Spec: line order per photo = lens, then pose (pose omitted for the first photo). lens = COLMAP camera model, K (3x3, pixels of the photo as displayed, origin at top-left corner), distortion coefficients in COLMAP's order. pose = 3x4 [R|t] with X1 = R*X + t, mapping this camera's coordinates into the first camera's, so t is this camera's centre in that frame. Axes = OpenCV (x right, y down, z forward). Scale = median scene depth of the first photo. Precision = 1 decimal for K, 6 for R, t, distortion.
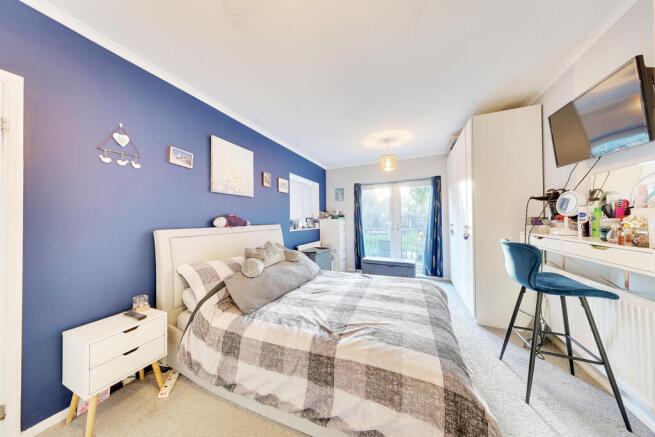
lens RADIAL K [[201.9, 0, 327.5], [0, 201.9, 218.5], [0, 0, 1]] dist [0.000563, 0.000005]
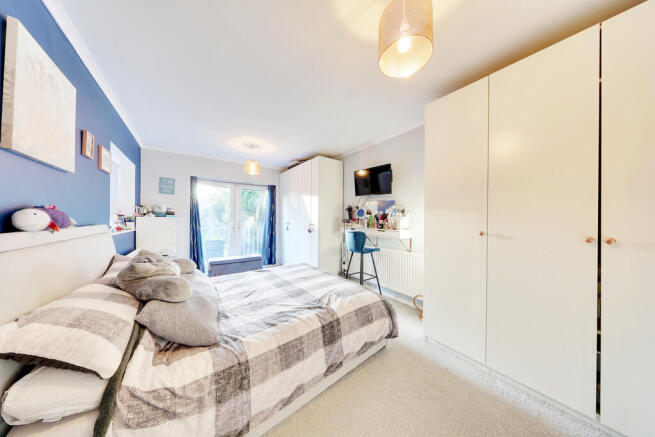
lens RADIAL K [[187.3, 0, 327.5], [0, 187.3, 218.5], [0, 0, 1]] dist [-0.000058, -0.000001]
pose [[0.495303, 0.014243, 0.868603, -0.709780], [-0.015994, 0.999846, -0.007275, 0.007303], [-0.868573, -0.010289, 0.495455, 0.267846]]
